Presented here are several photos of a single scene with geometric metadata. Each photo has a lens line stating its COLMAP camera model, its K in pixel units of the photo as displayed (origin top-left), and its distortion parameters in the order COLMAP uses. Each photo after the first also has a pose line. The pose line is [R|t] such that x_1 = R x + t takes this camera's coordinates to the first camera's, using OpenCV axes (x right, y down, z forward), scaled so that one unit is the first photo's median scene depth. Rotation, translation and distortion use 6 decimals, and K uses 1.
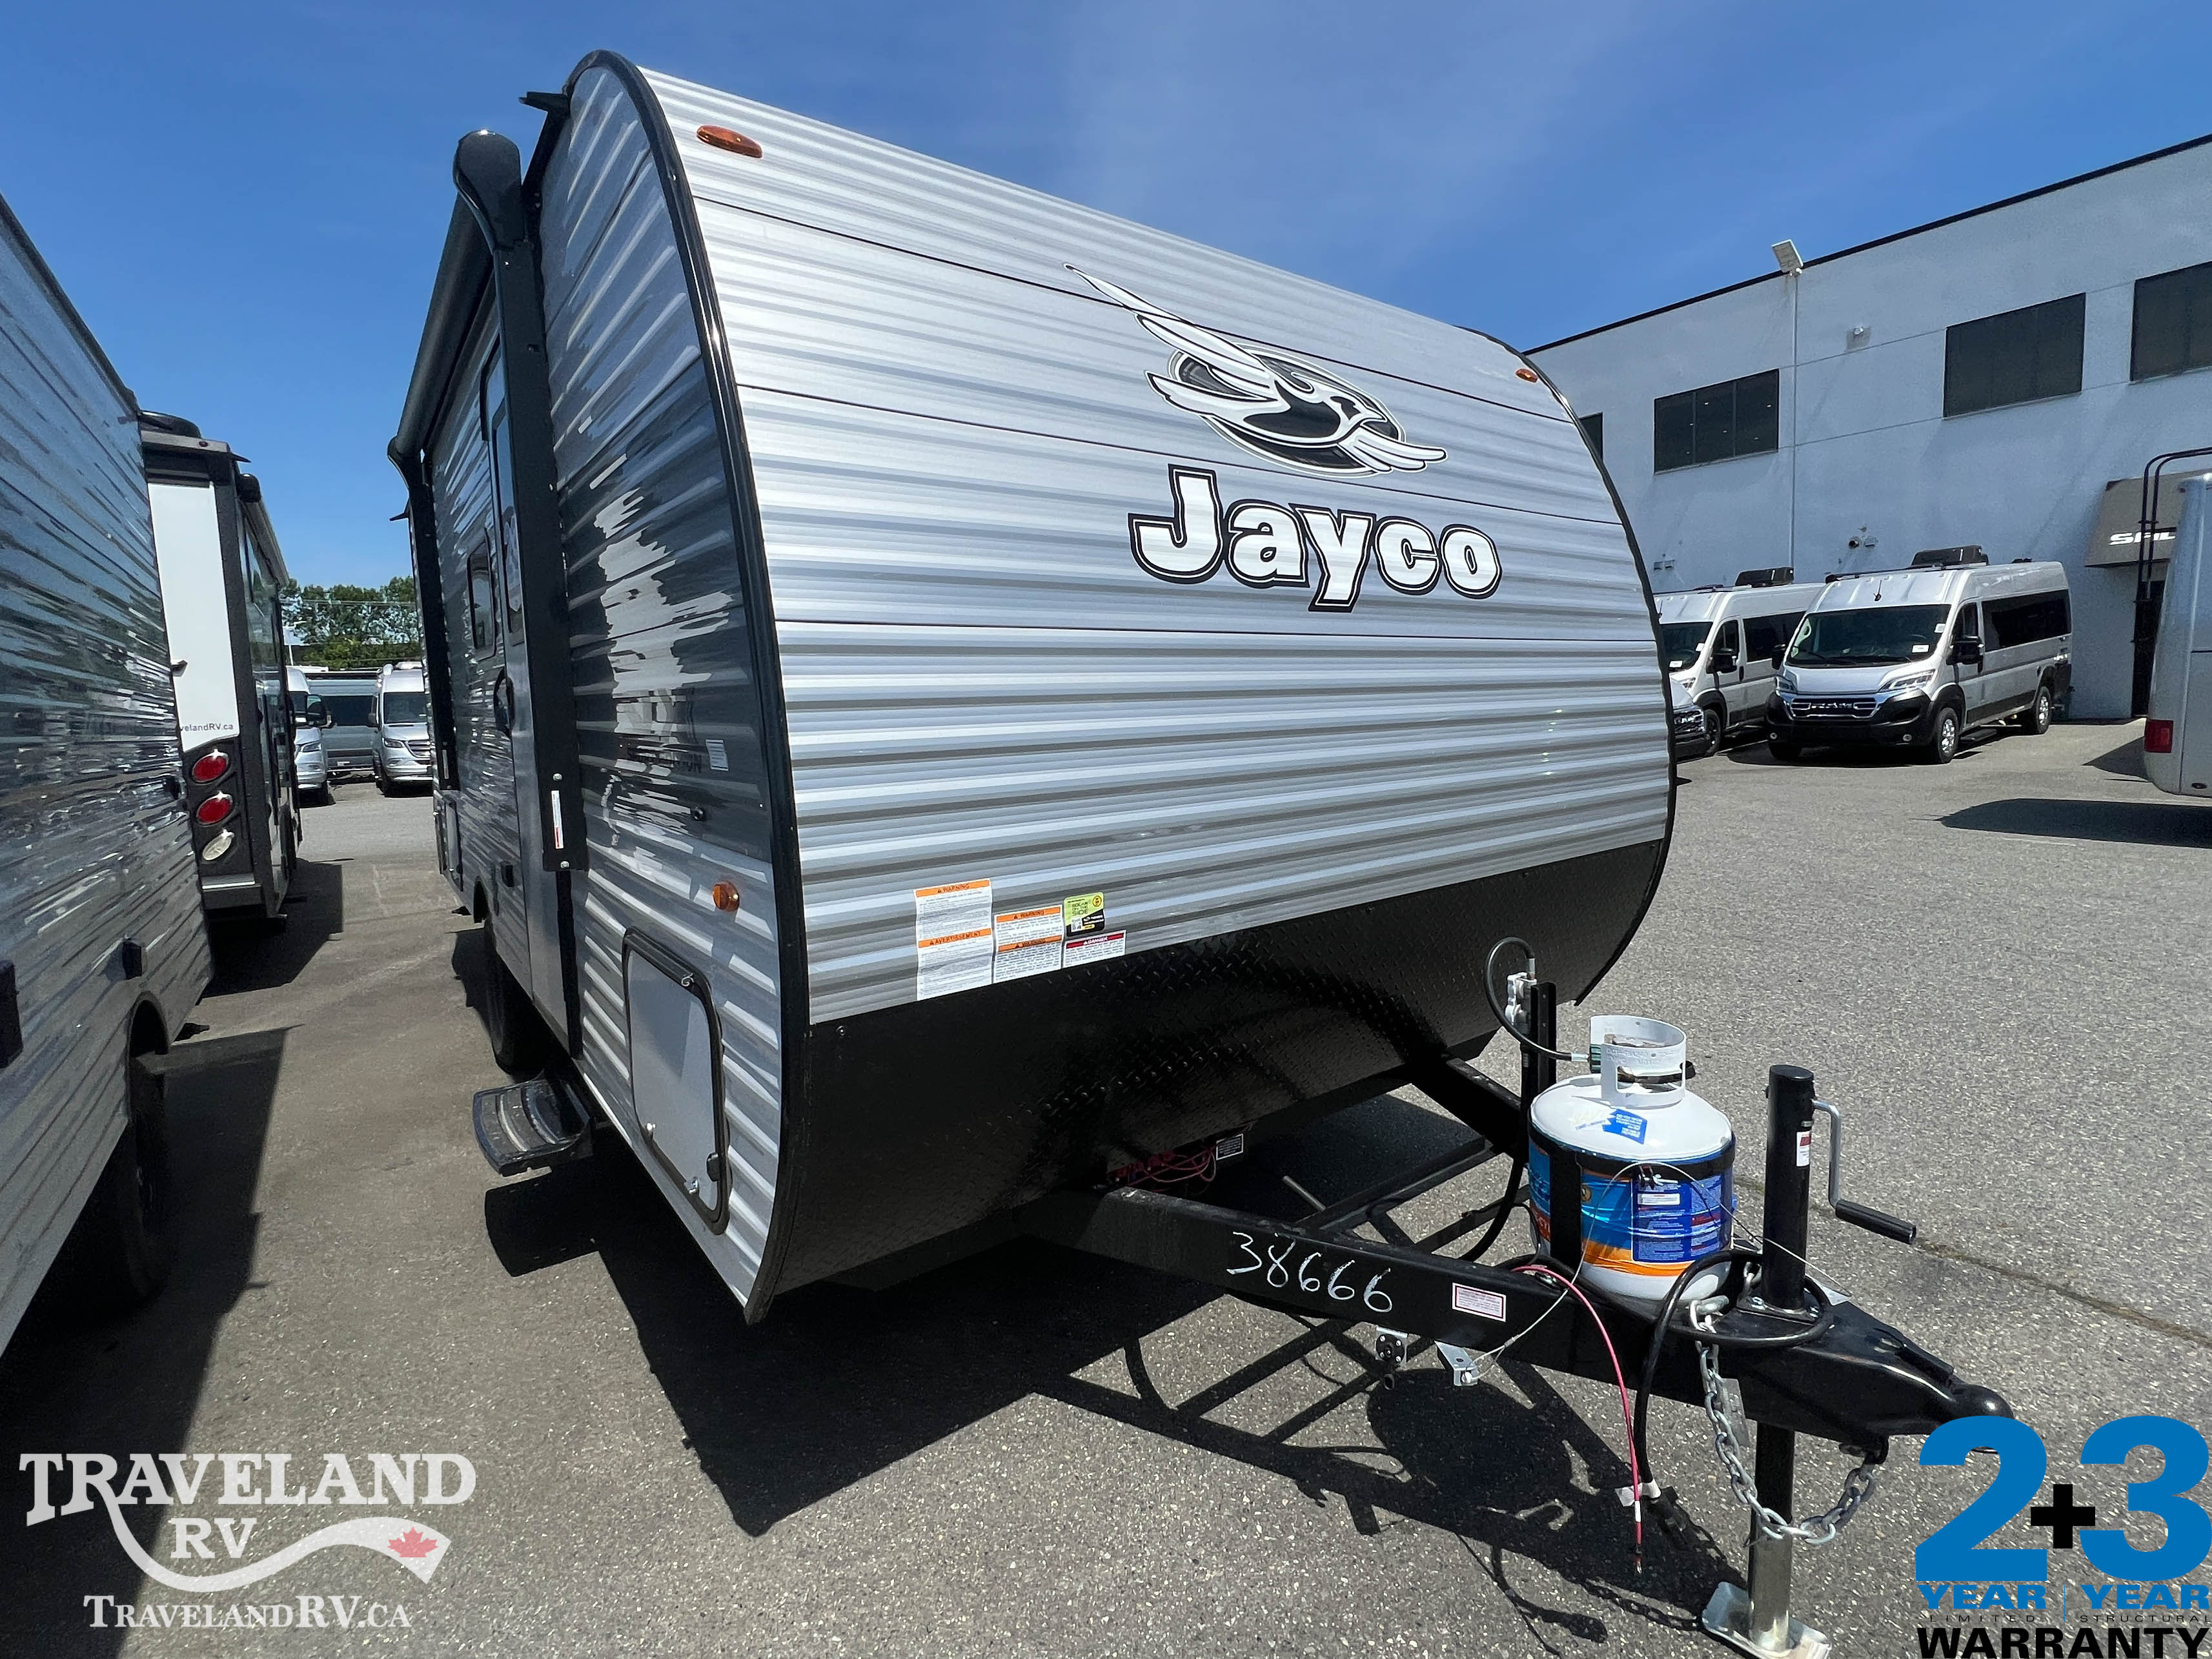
lens RADIAL K [[953.3, 0, 1105.9], [0, 953.3, 861.6], [0, 0, 1]] dist [-0.000701, -0.000040]
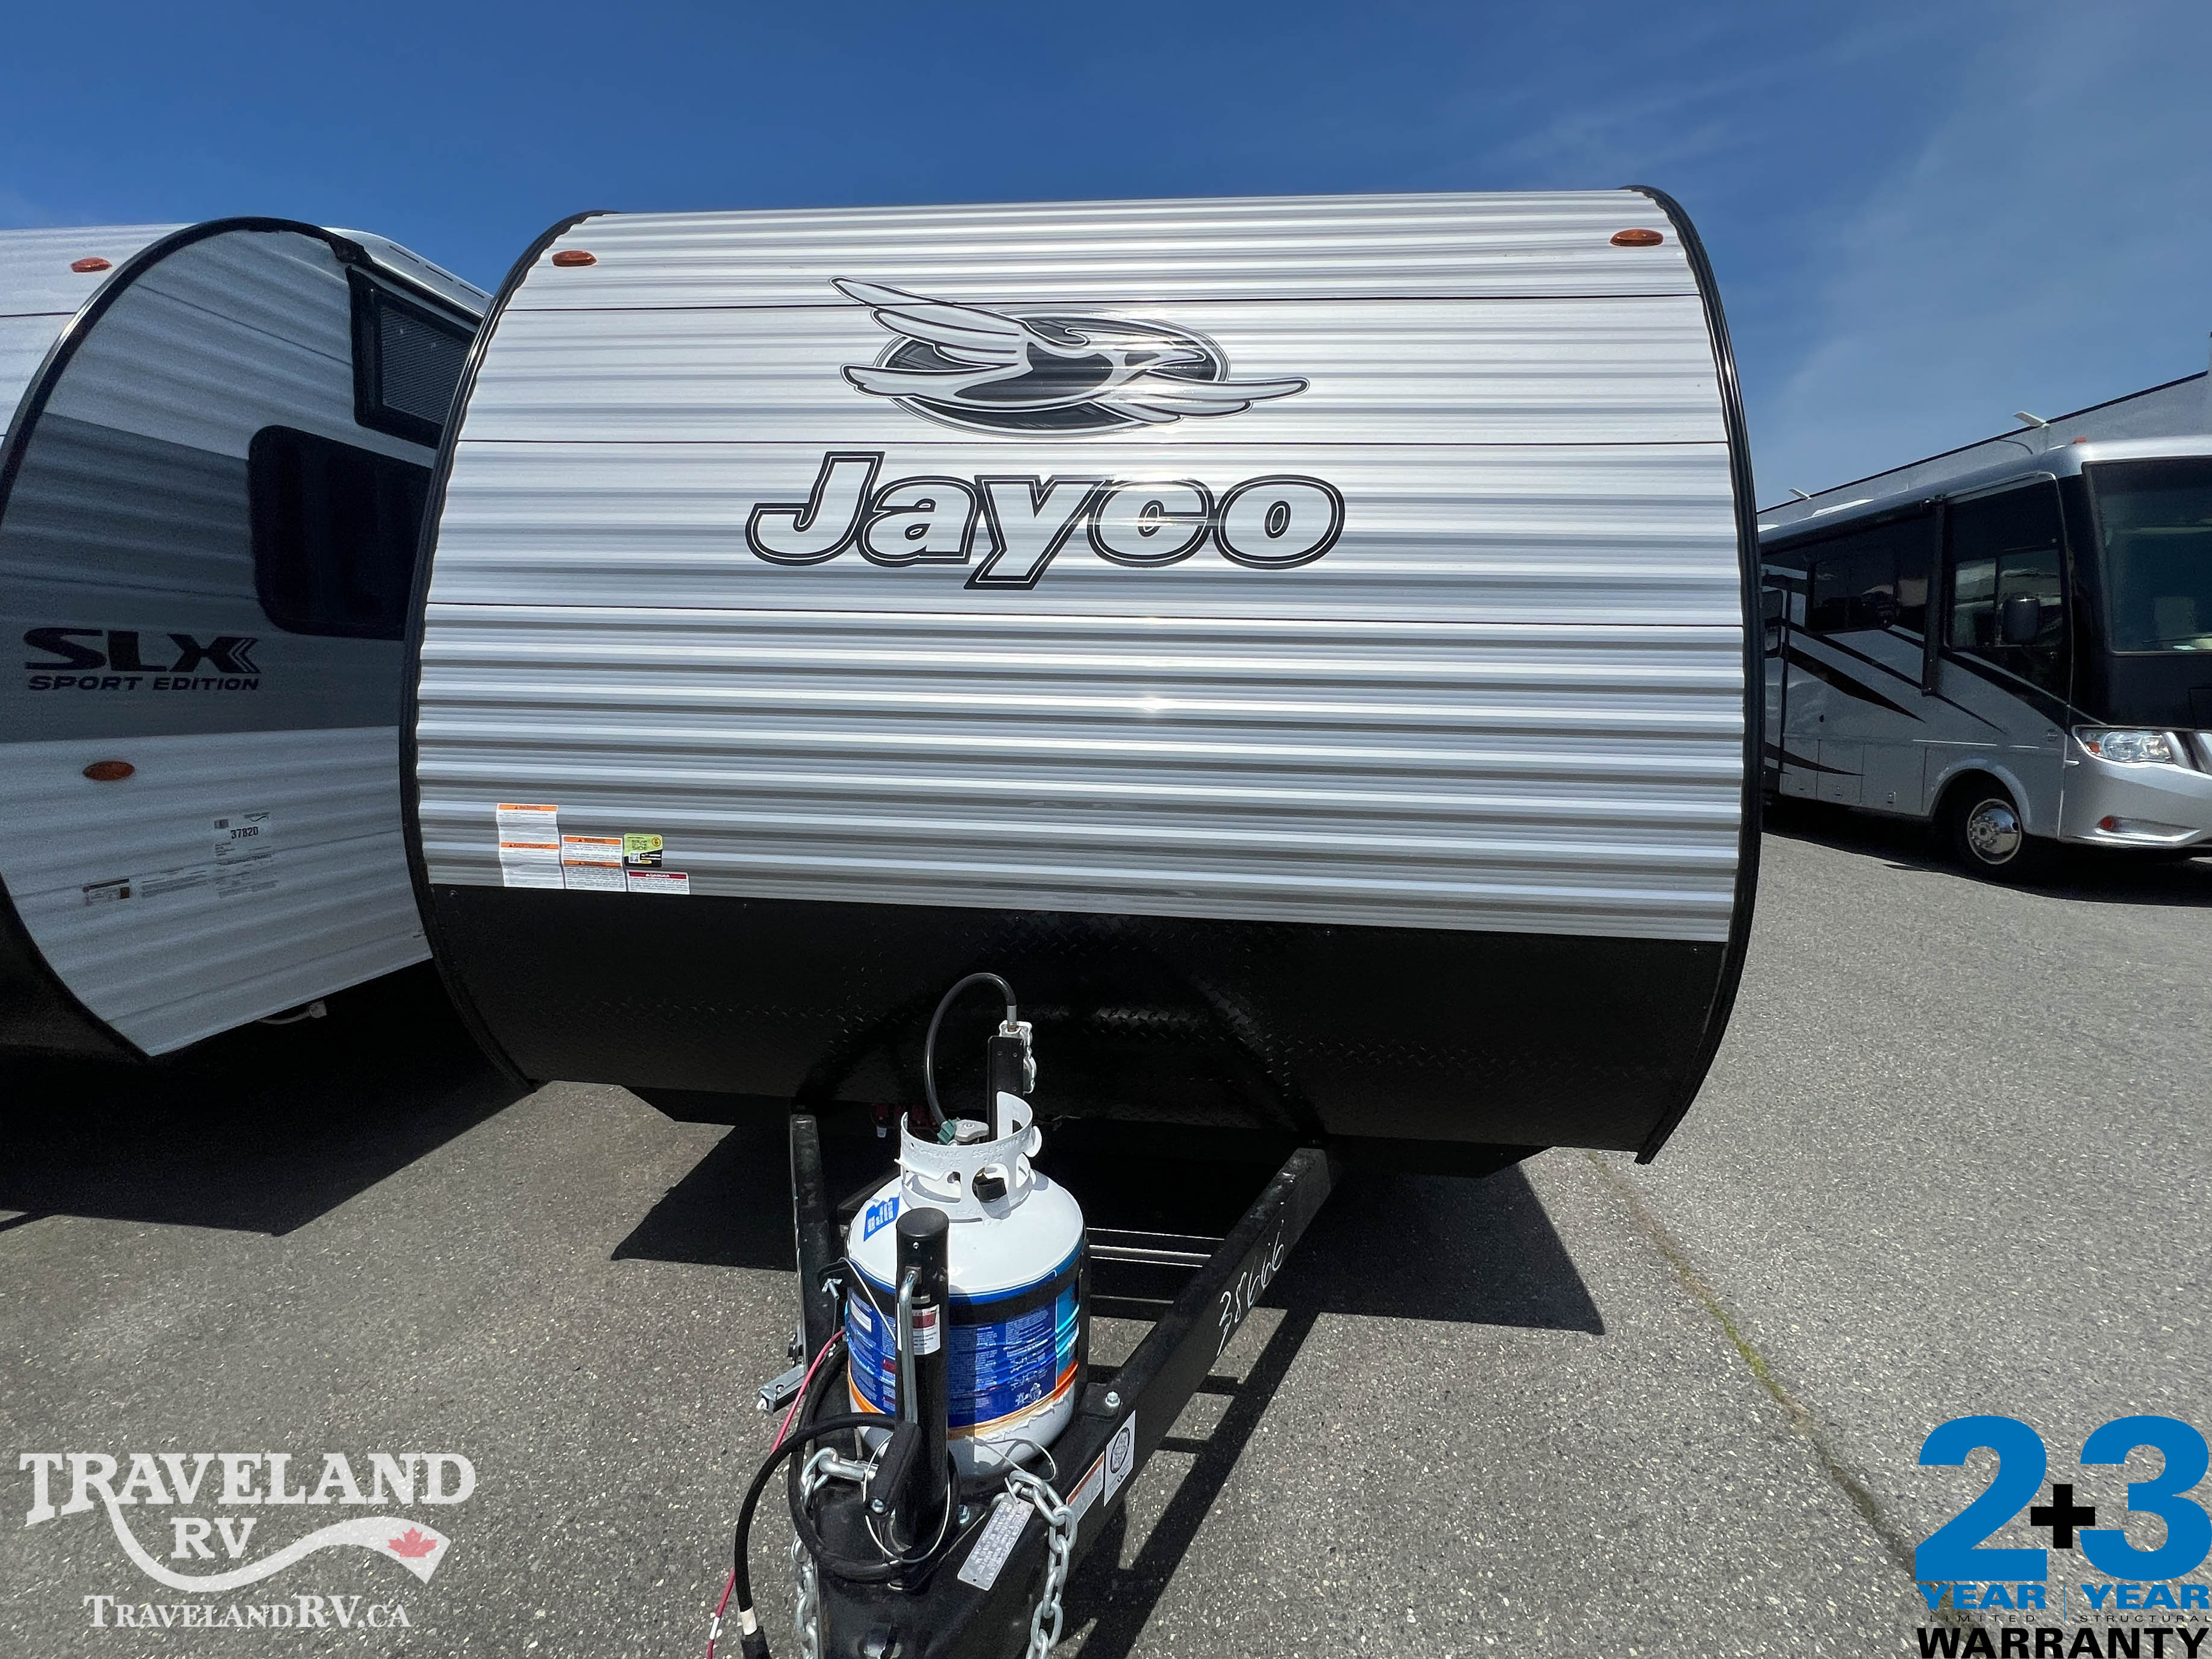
lens RADIAL K [[887.8, 0, 1104.6], [0, 887.8, 825.5], [0, 0, 1]] dist [-0.000568, 0.000517]
pose [[0.762017, 0.153969, -0.628986, 0.957427], [-0.152238, 0.986693, 0.057095, -0.108801], [0.629407, 0.052249, 0.775317, 0.441040]]
